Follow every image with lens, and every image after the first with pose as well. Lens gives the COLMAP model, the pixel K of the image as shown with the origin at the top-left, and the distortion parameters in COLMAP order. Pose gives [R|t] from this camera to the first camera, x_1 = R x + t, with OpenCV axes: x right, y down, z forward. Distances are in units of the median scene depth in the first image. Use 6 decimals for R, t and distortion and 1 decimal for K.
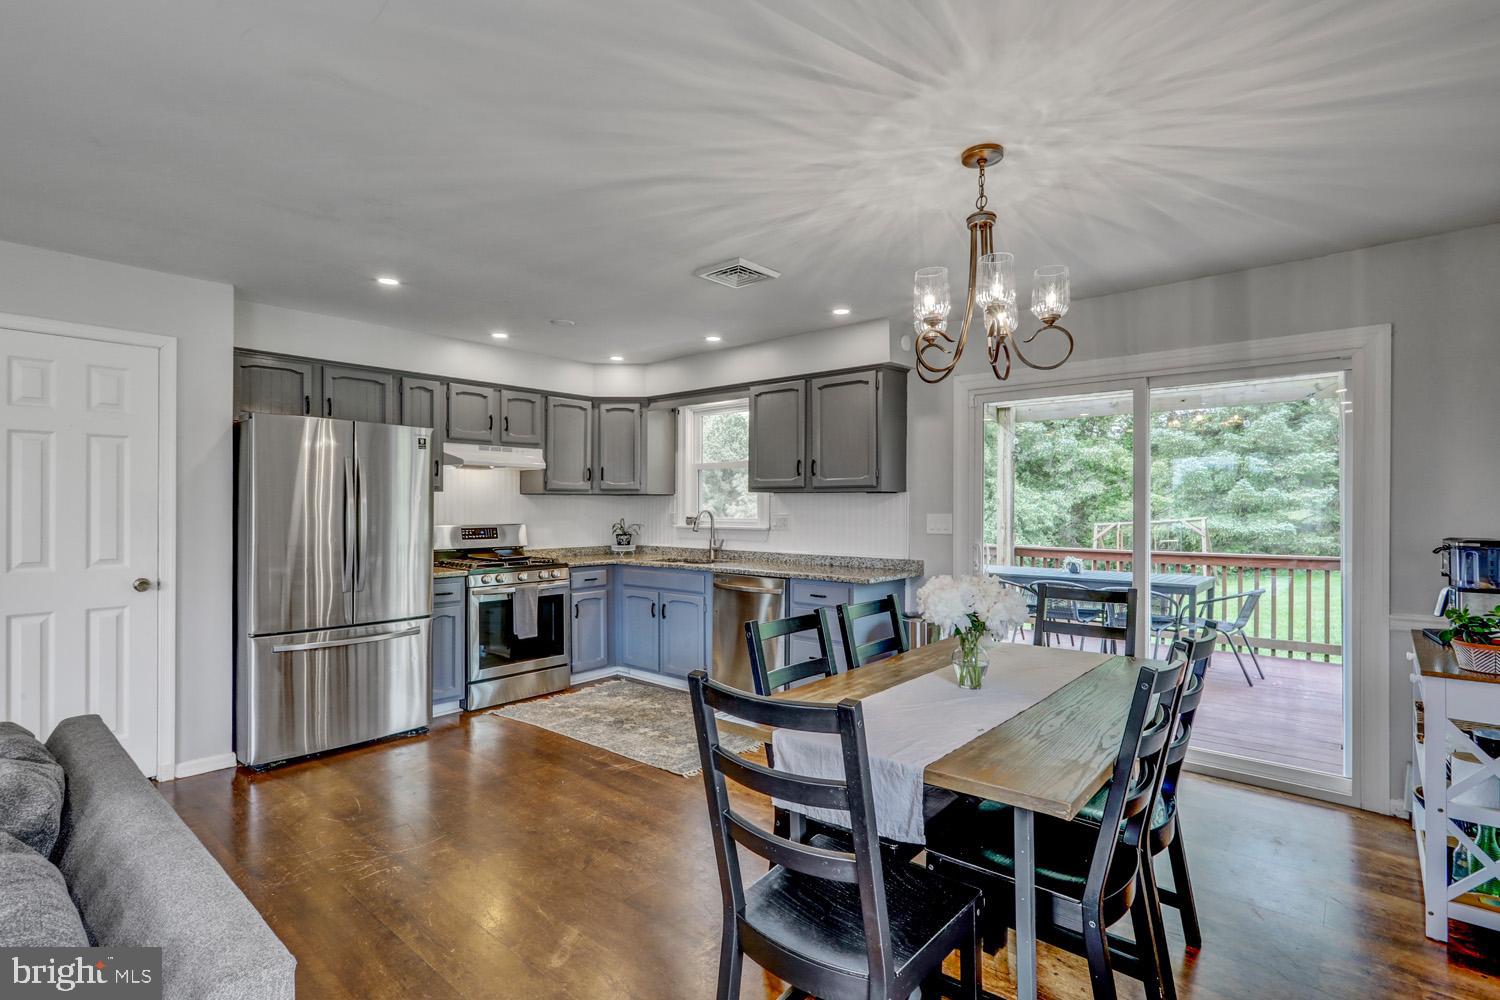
lens RADIAL K [[719.4, 0, 750.0], [0, 719.4, 500.0], [0, 0, 1]] dist [-0.003015, 0.001283]
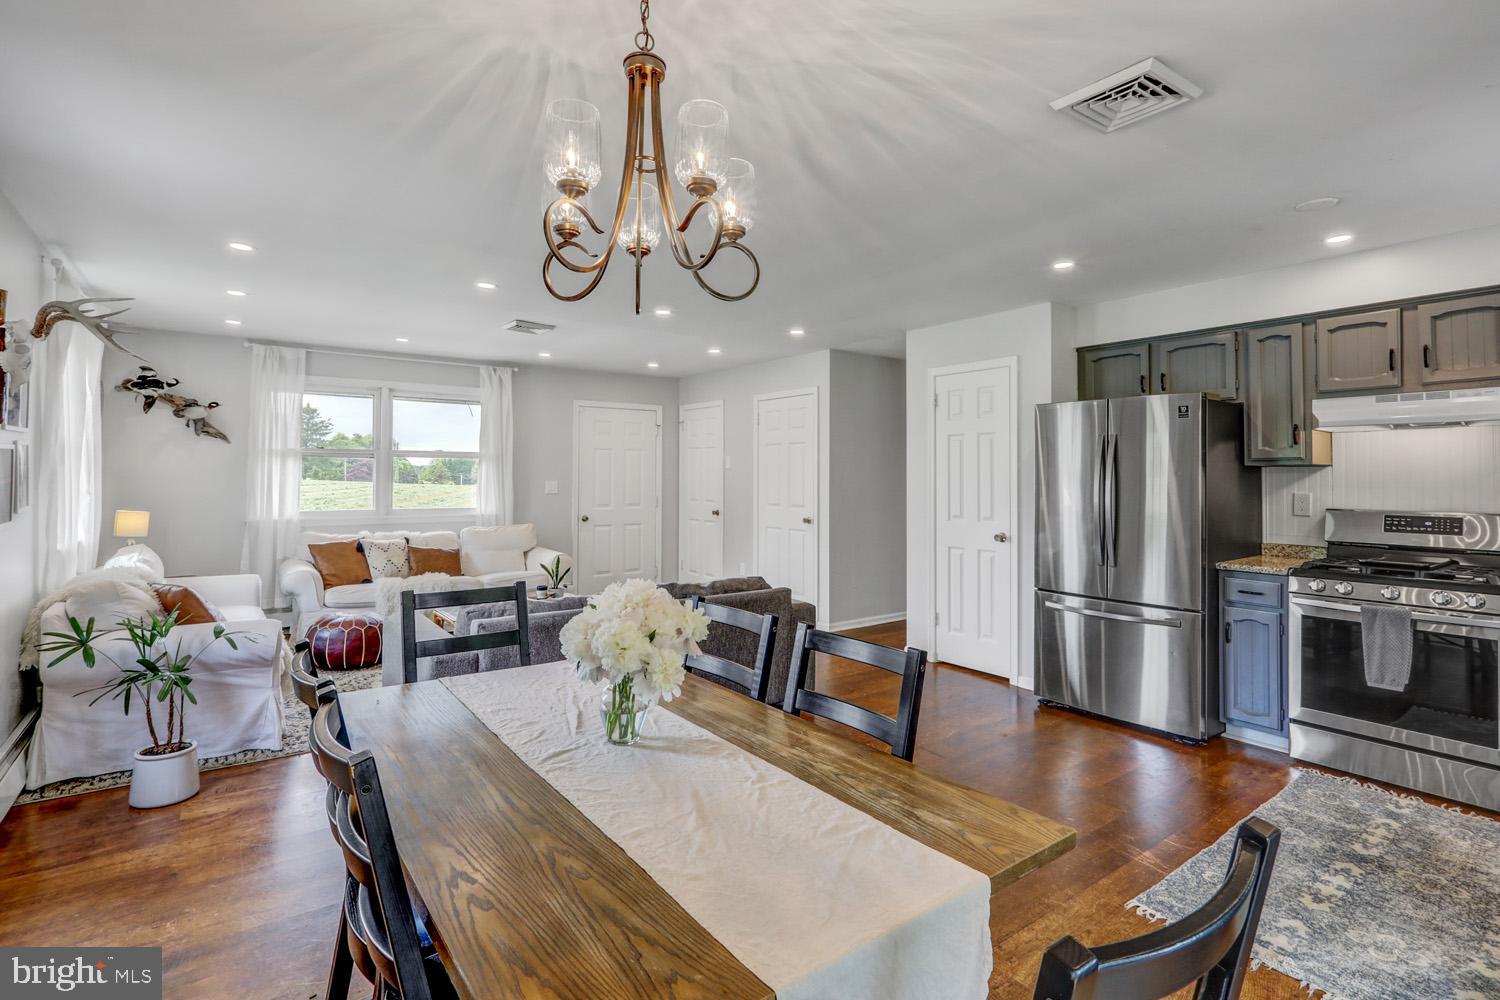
lens RADIAL K [[722.8, 0, 747.2], [0, 722.8, 460.7], [0, 0, 1]] dist [0.001237, 0.000183]
pose [[-0.226078, -0.022326, -0.973853, 0.462243], [0.004926, 0.999698, -0.024062, 0.000027], [0.974097, -0.010237, -0.225900, 0.600106]]
